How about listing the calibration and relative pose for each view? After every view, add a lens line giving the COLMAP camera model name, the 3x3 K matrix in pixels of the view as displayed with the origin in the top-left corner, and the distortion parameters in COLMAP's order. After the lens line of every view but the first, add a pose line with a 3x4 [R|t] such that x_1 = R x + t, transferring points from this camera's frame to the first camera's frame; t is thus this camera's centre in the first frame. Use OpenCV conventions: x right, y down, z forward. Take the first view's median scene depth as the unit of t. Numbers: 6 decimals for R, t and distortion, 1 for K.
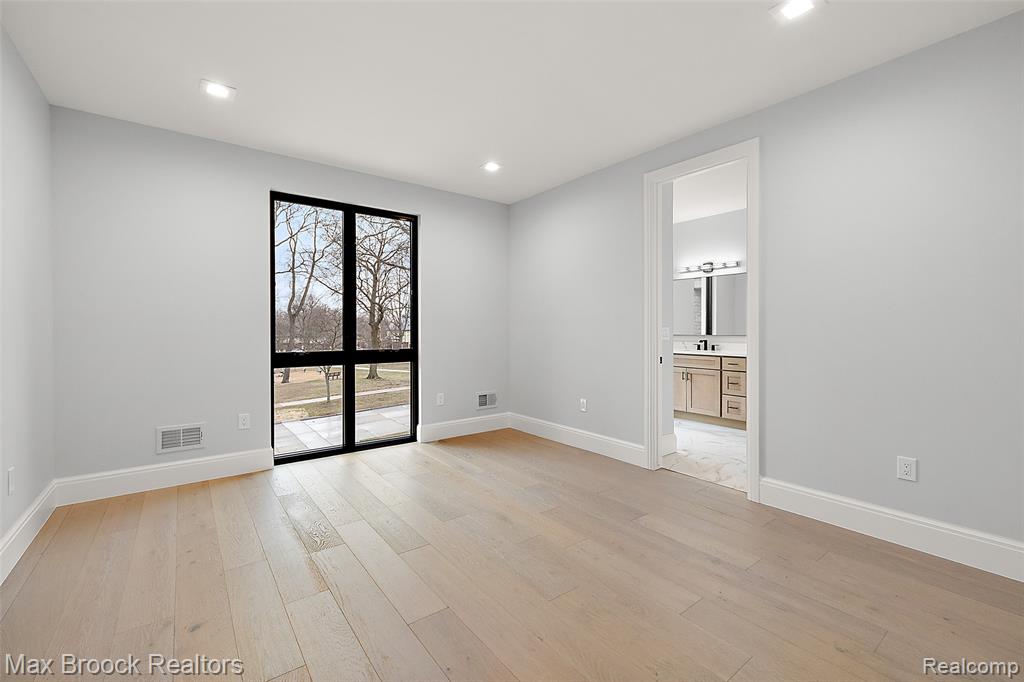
lens RADIAL K [[436.9, 0, 518.7], [0, 436.9, 334.1], [0, 0, 1]] dist [0.003003, -0.000053]
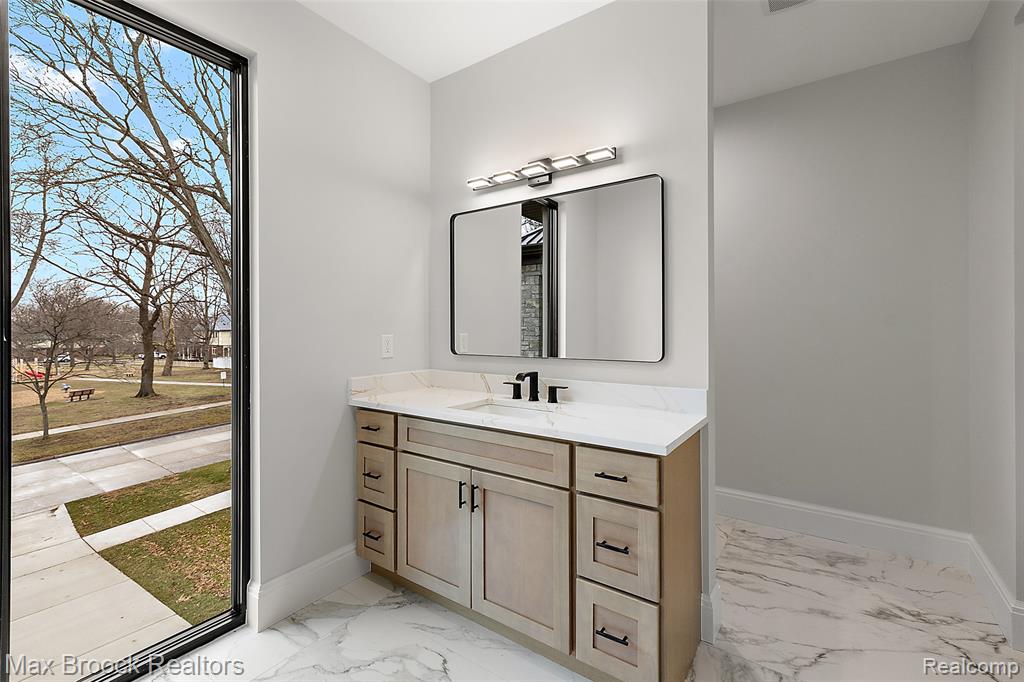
lens RADIAL K [[436.9, 0, 512.0], [0, 436.9, 337.1], [0, 0, 1]] dist [0.003003, -0.000053]
pose [[0.958861, -0.004541, 0.283839, 0.309104], [0.002705, 0.999973, 0.006859, -0.017524], [-0.283863, -0.005809, 0.958847, 0.662077]]
